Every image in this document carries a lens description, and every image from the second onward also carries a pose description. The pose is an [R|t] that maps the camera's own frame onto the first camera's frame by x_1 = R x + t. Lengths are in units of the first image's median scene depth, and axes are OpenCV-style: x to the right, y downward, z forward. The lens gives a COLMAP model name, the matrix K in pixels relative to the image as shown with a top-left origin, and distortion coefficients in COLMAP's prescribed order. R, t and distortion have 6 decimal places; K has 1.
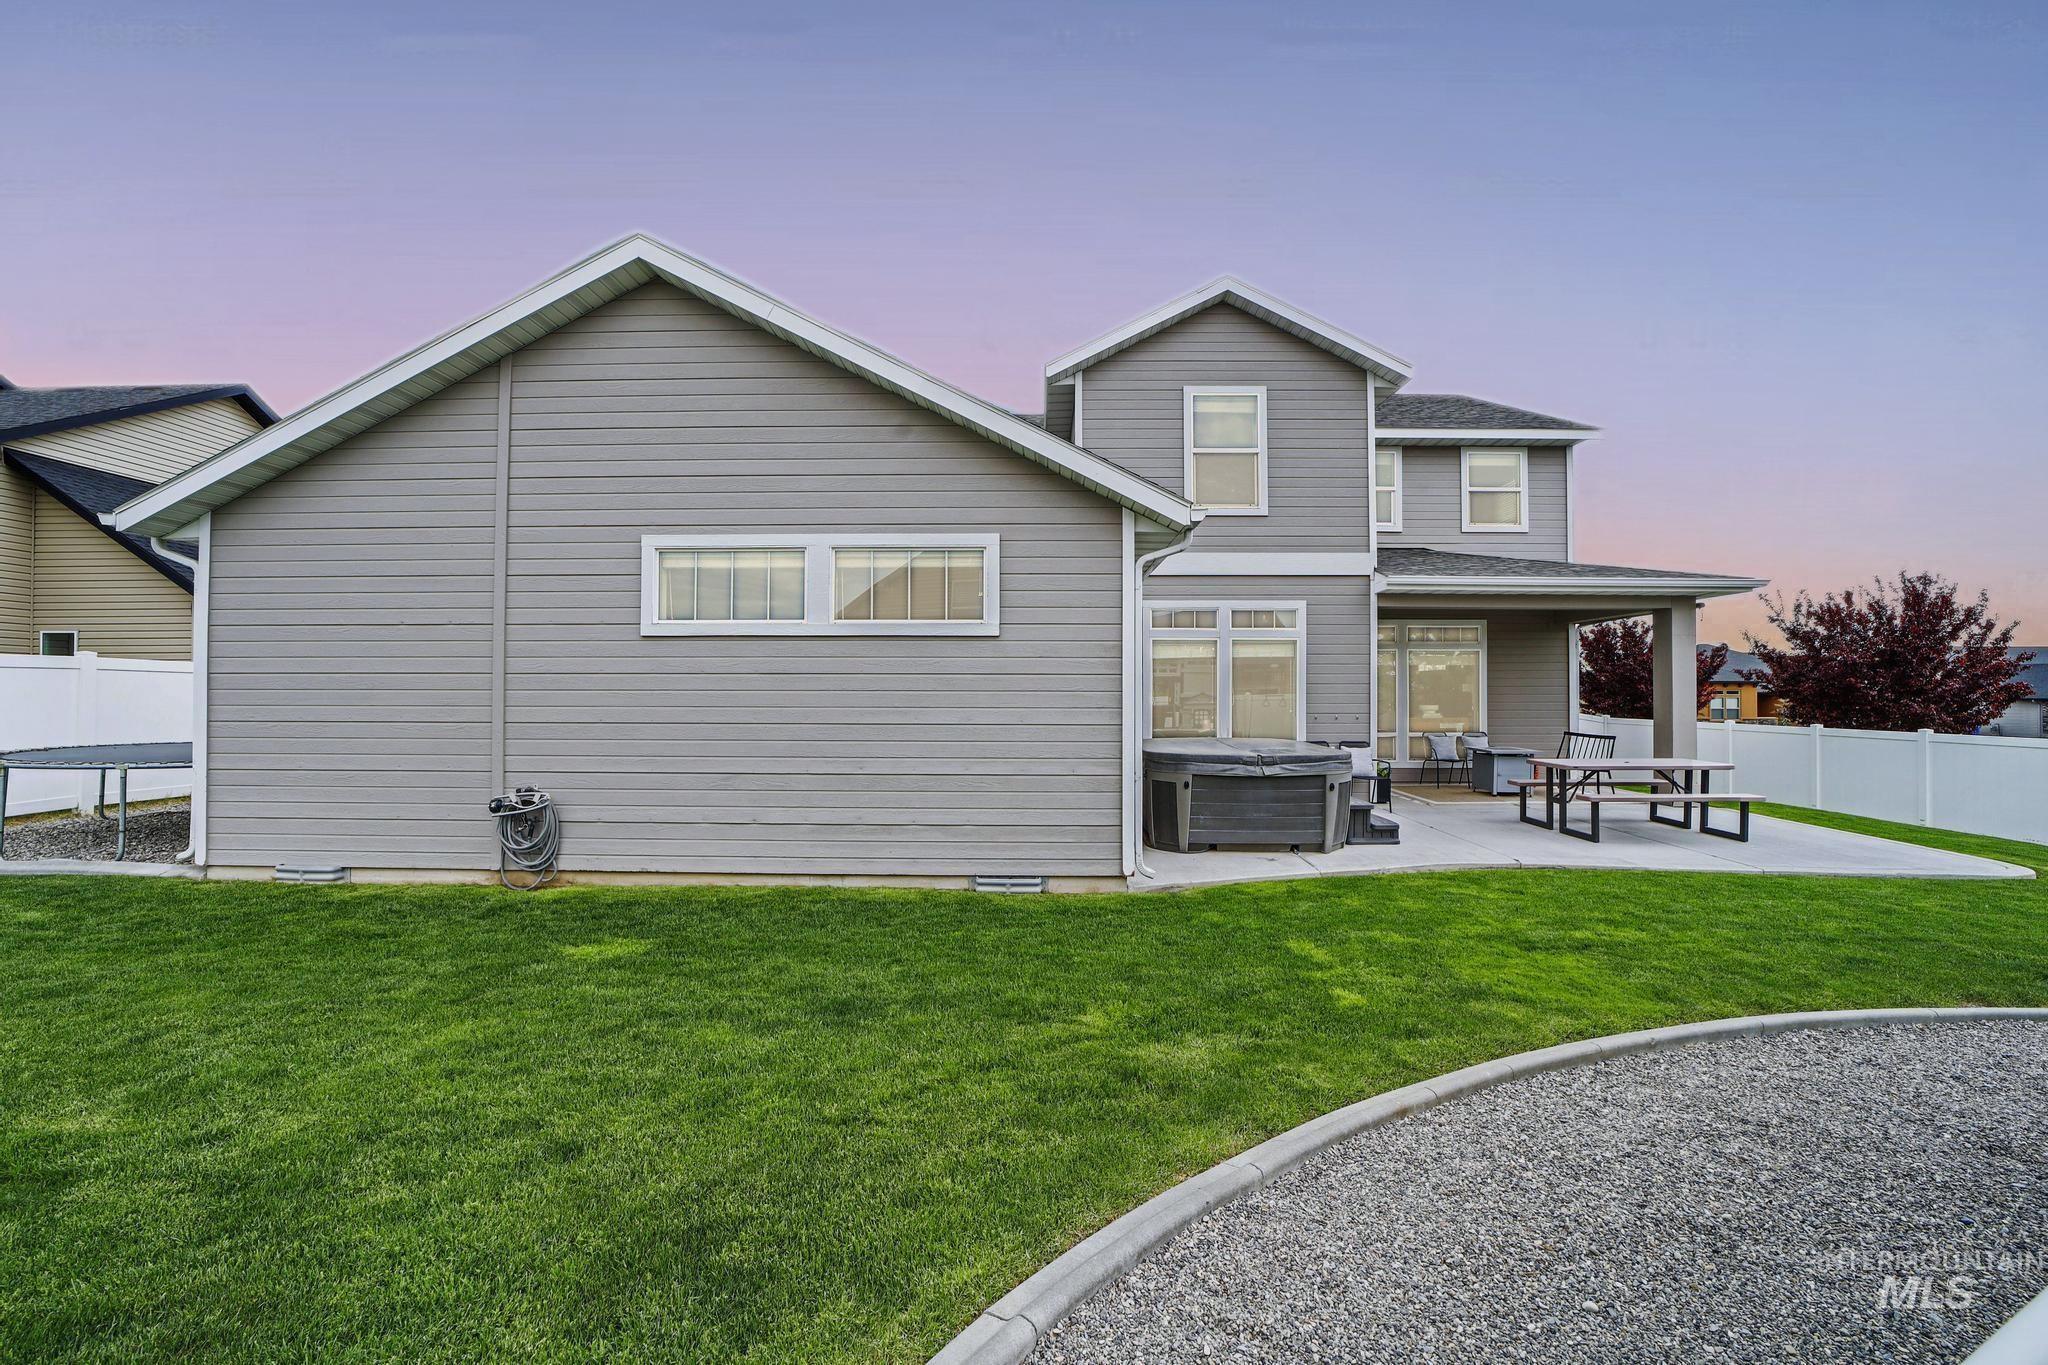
lens RADIAL K [[784.6, 0, 1026.8], [0, 784.6, 687.2], [0, 0, 1]] dist [-0.016625, 0.000056]
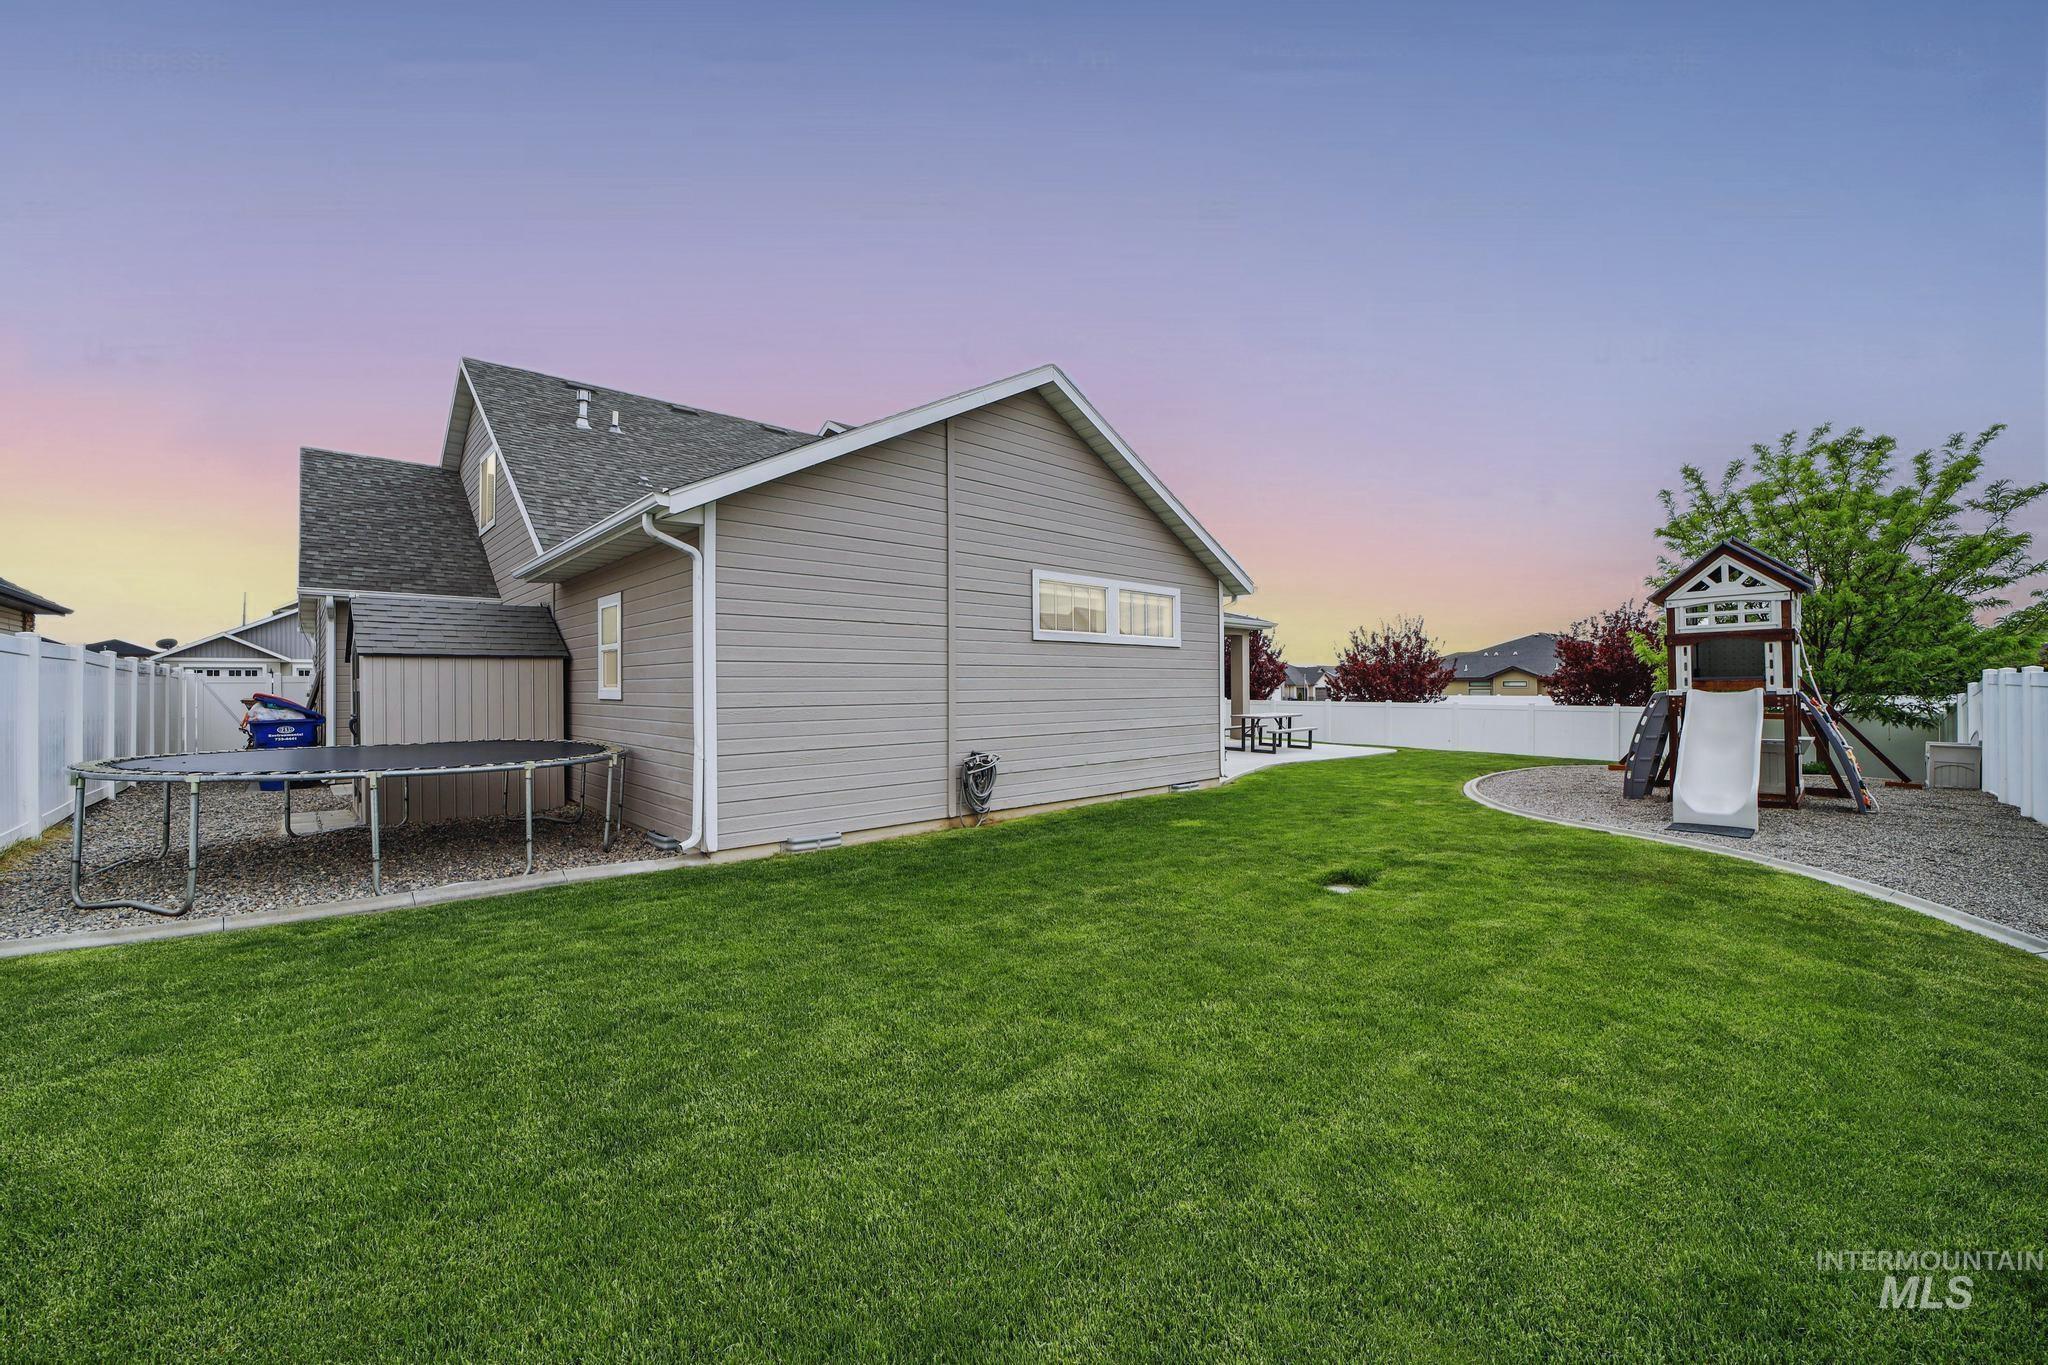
lens RADIAL K [[784.6, 0, 1027.4], [0, 784.6, 684.2], [0, 0, 1]] dist [-0.016625, 0.000056]
pose [[0.719310, -0.004672, 0.694674, -1.301301], [-0.001251, 0.999967, 0.008021, 0.003161], [-0.694688, -0.006638, 0.719280, -0.021463]]
